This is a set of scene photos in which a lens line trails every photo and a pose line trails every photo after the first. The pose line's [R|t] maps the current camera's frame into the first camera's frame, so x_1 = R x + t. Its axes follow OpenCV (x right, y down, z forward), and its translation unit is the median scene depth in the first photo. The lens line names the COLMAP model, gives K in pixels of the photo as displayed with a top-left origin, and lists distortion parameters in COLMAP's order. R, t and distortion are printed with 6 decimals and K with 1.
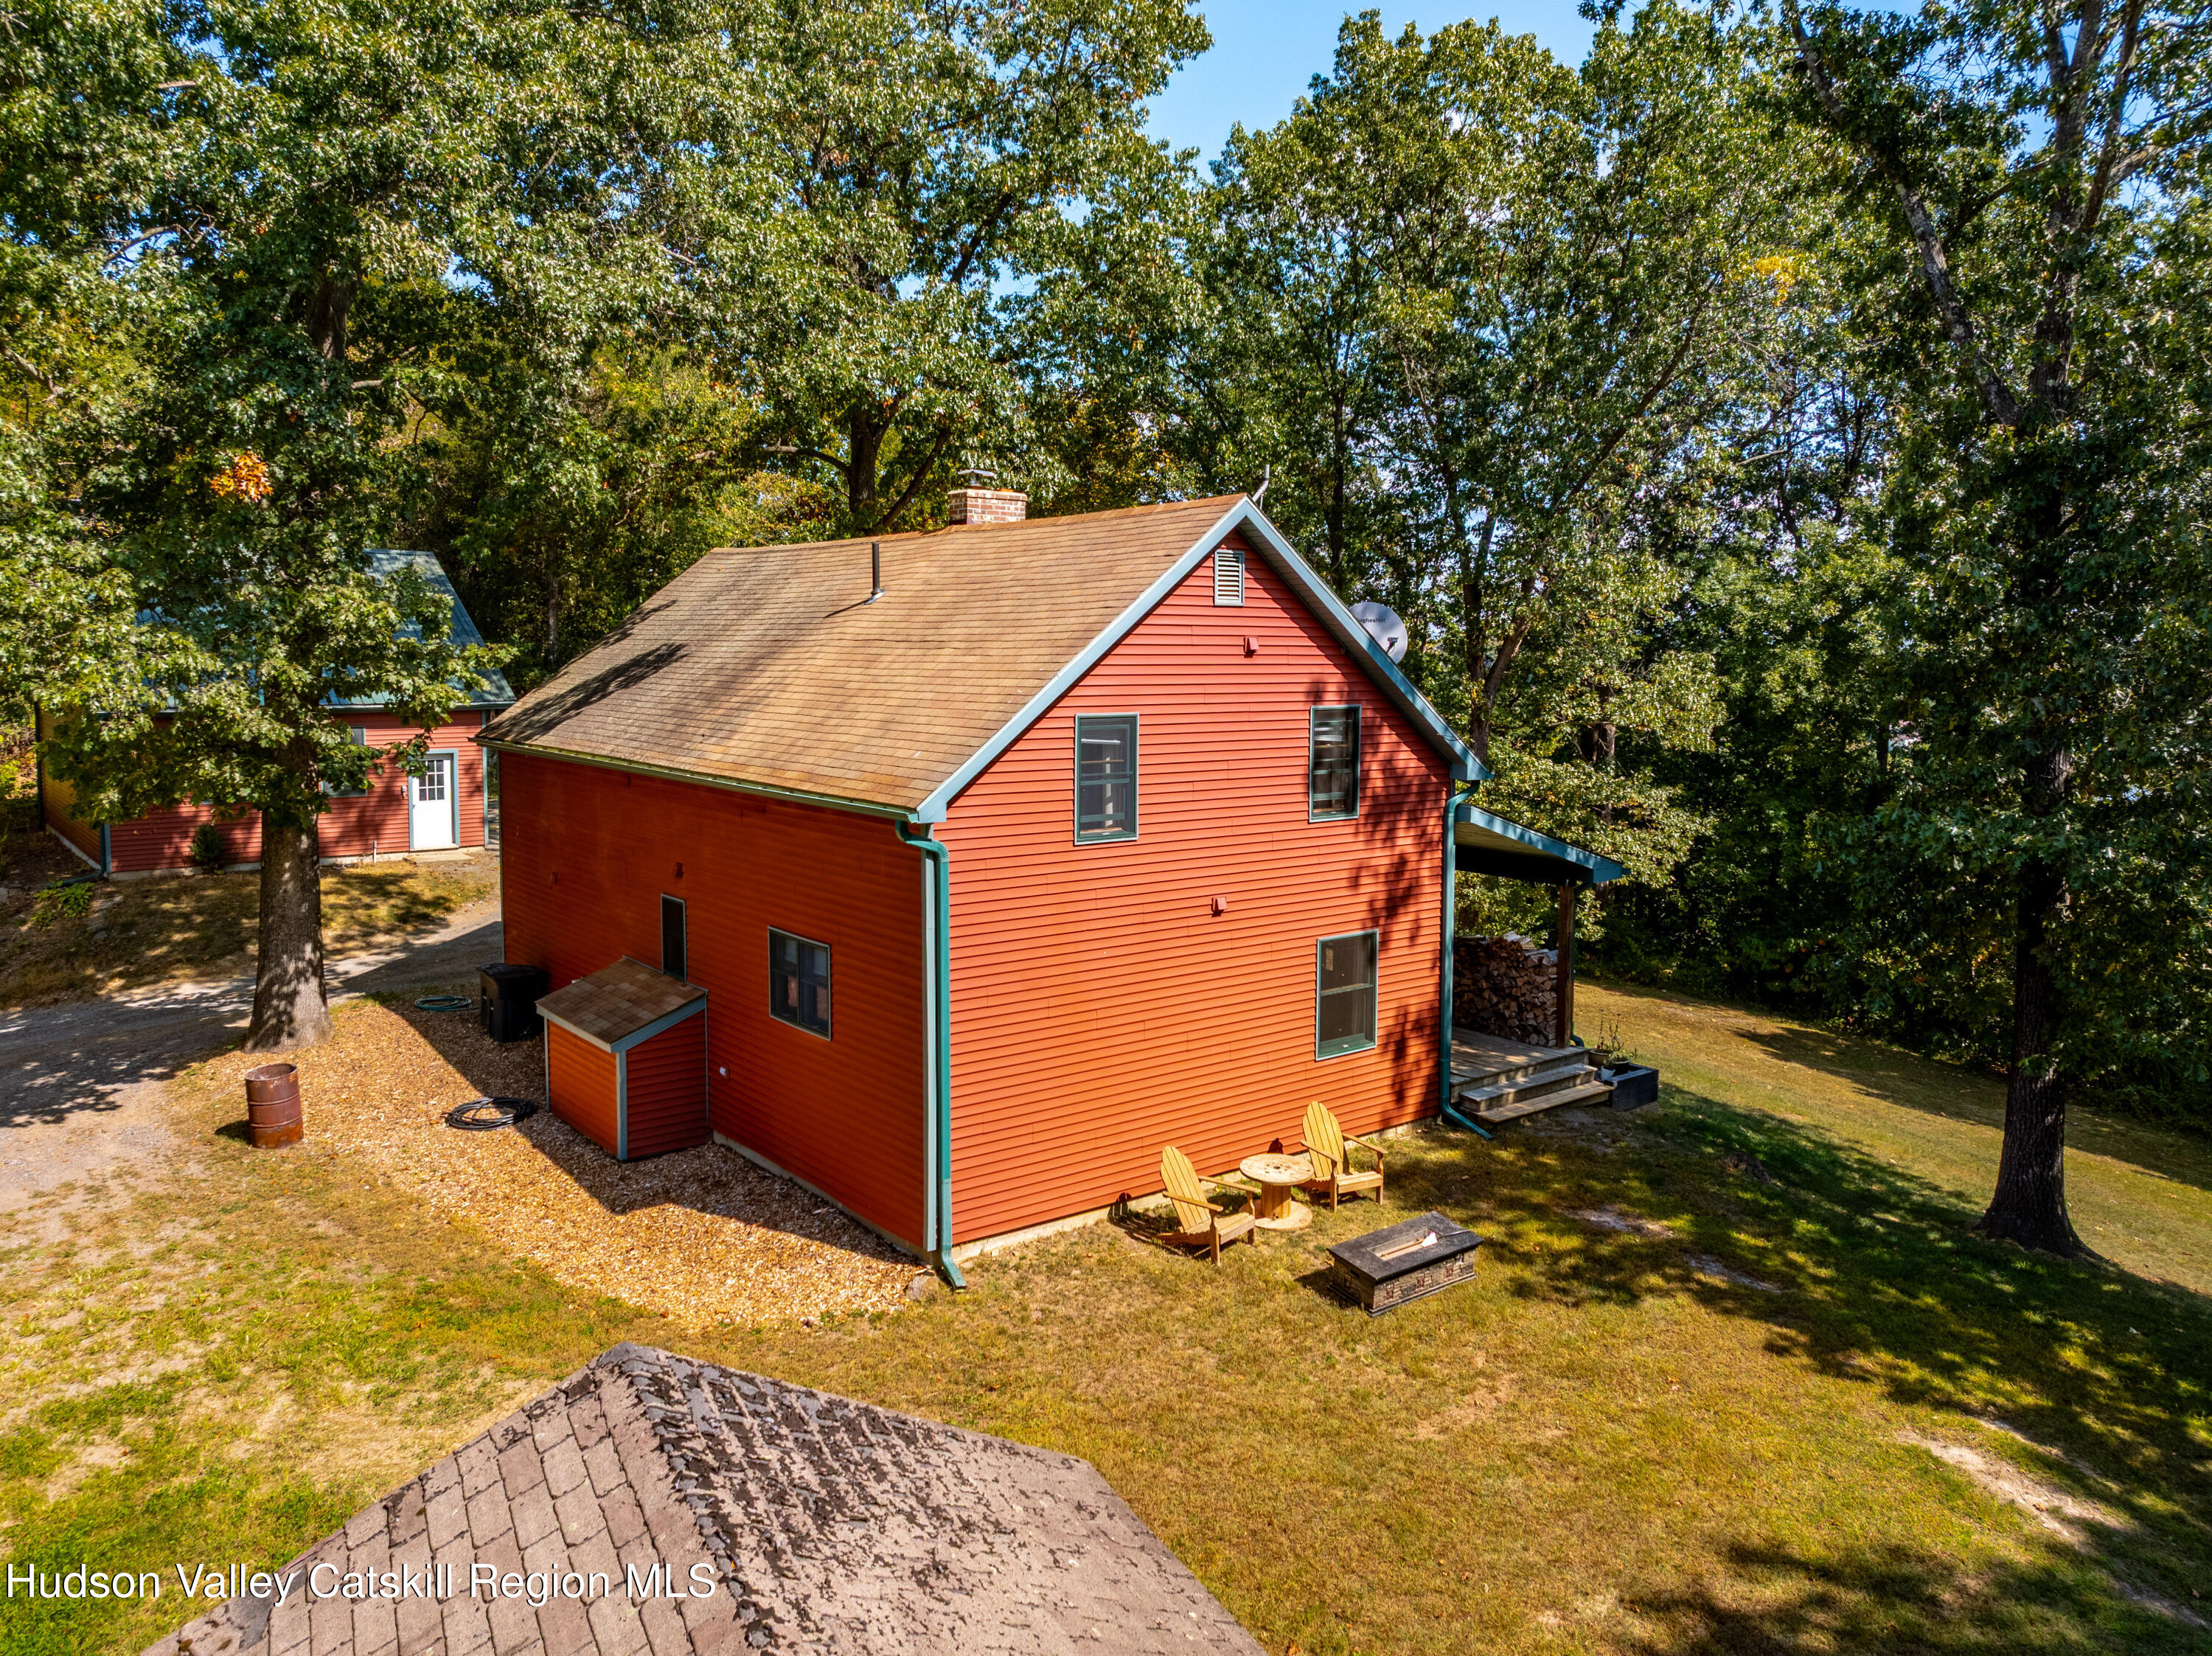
lens RADIAL K [[1624.8, 0, 1076.1], [0, 1624.8, 784.8], [0, 0, 1]] dist [-0.024082, -0.003107]
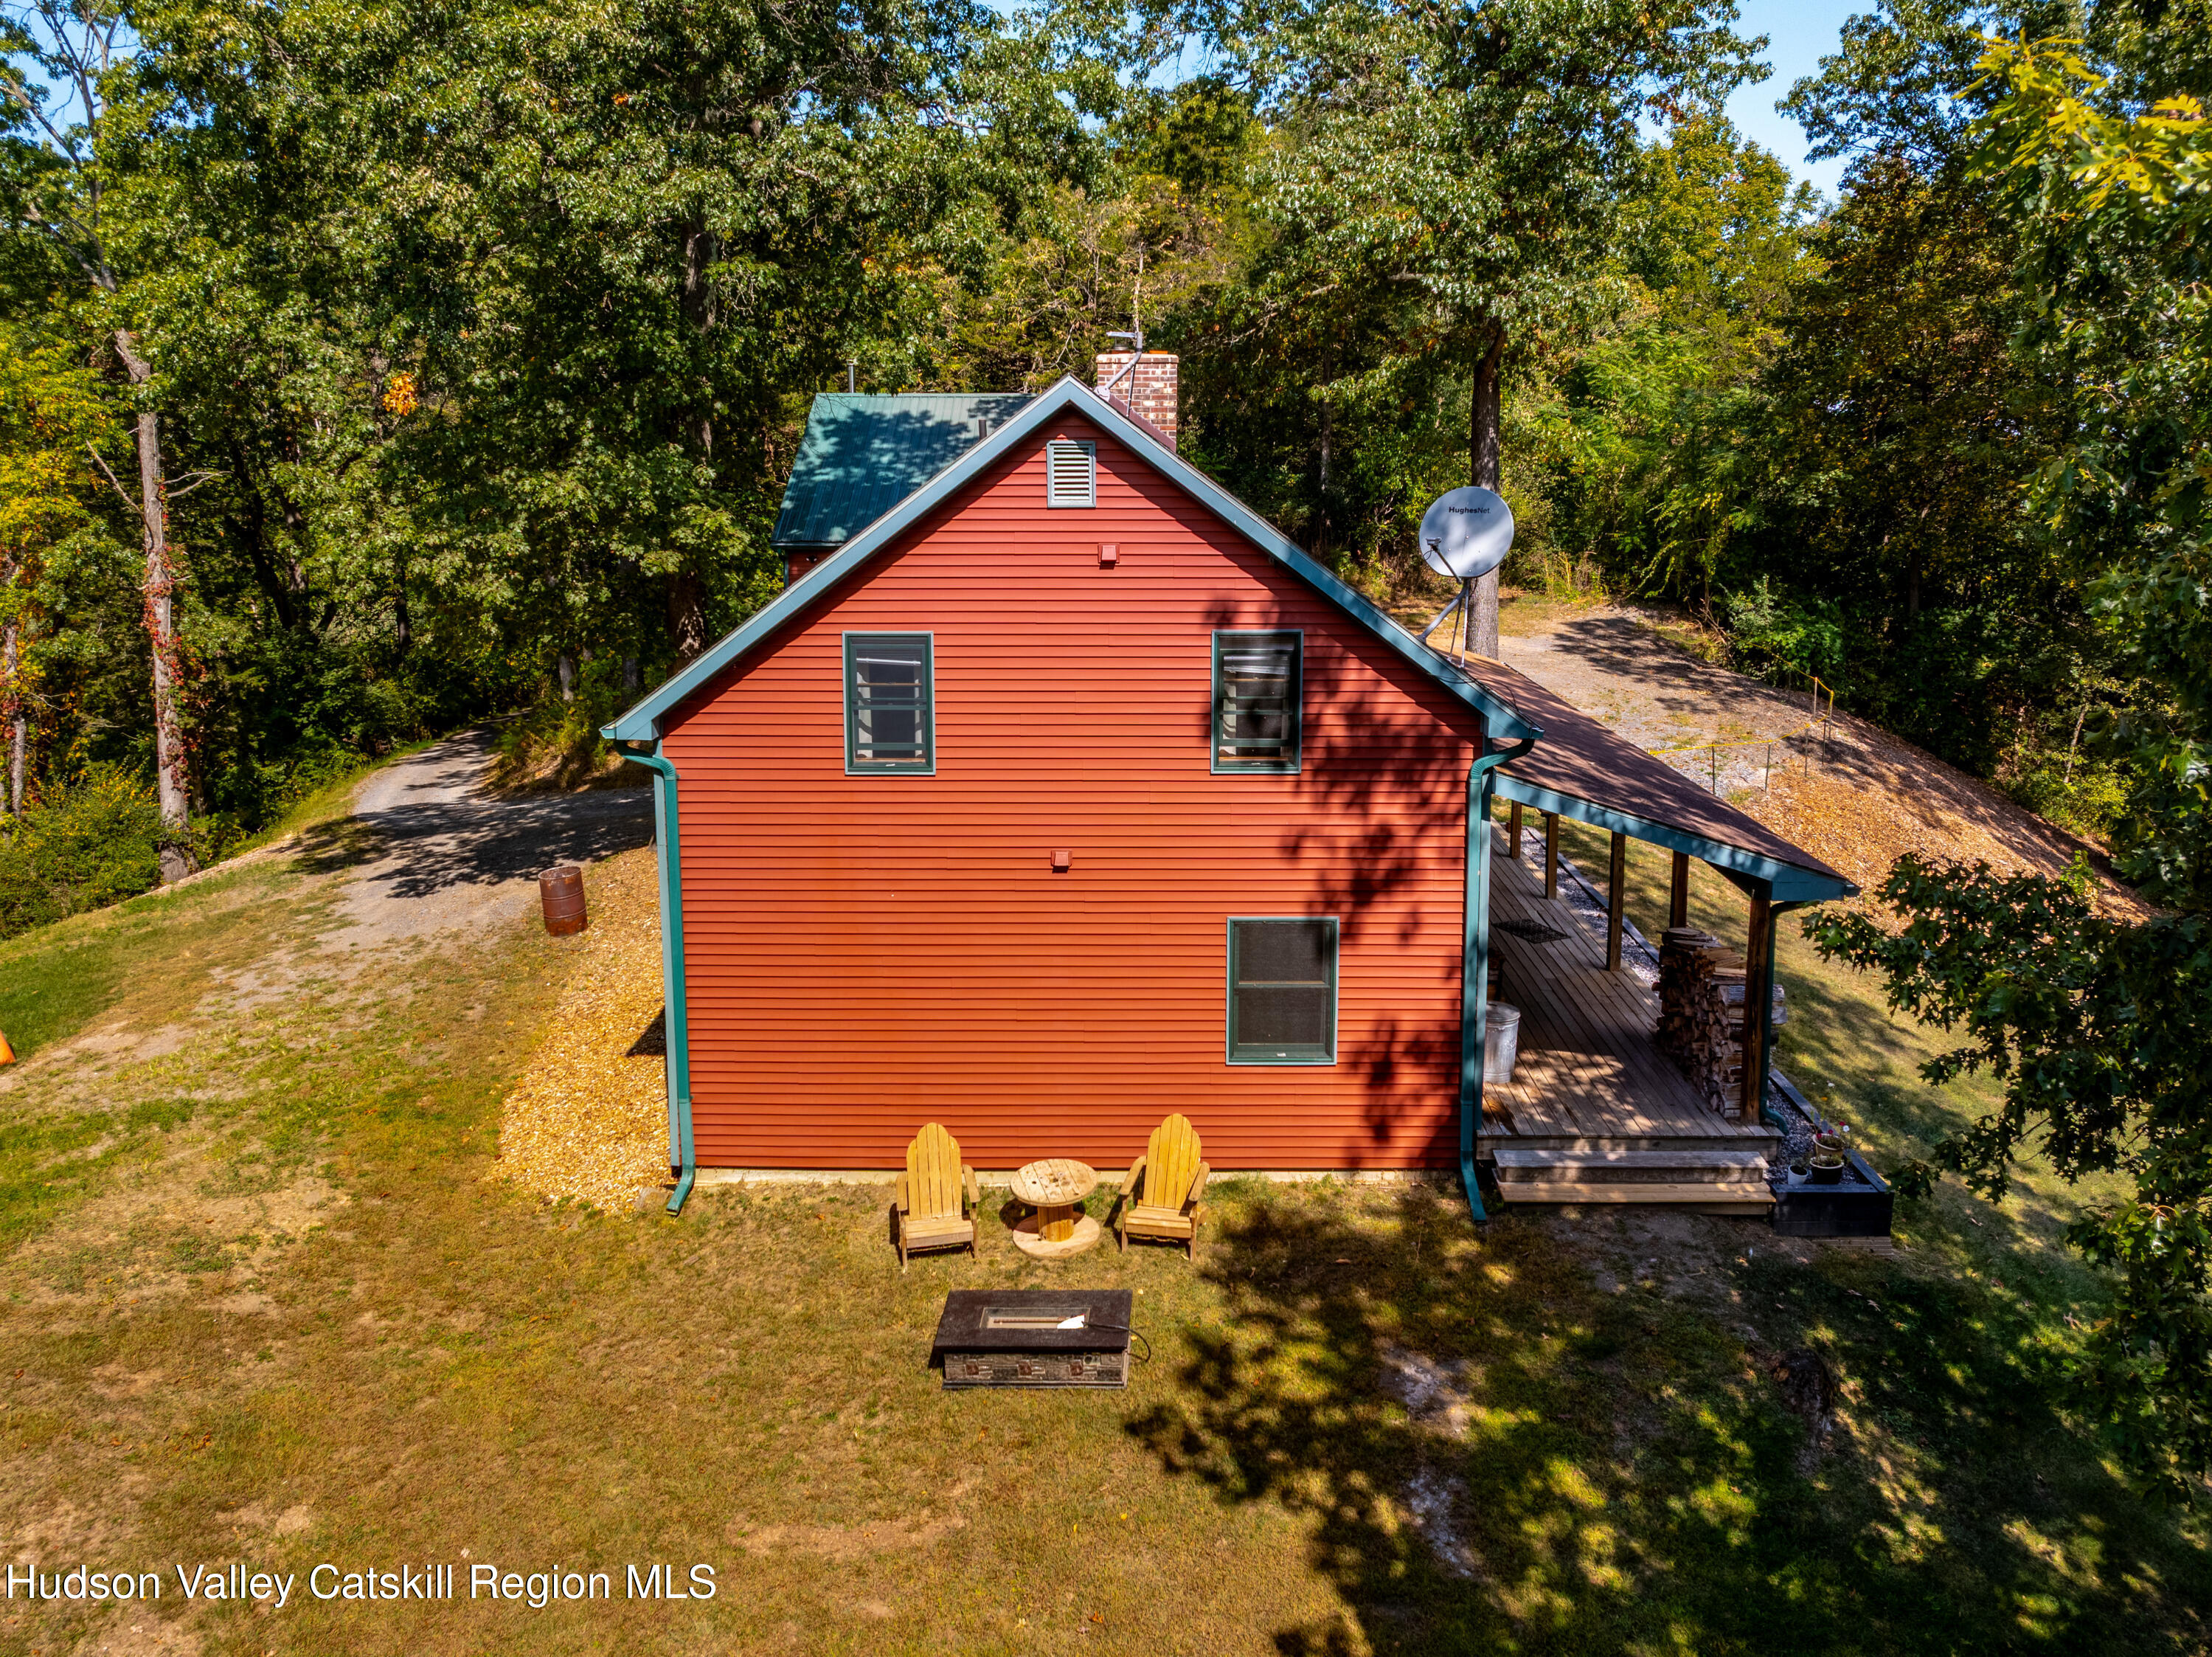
lens RADIAL K [[1625.0, 0, 1094.6], [0, 1625.0, 663.5], [0, 0, 1]] dist [-0.024082, -0.003107]
pose [[0.772690, 0.075457, -0.630283, 0.606674], [-0.045554, 0.996941, 0.063506, -0.080372], [0.633147, -0.020359, 0.773763, 0.341914]]
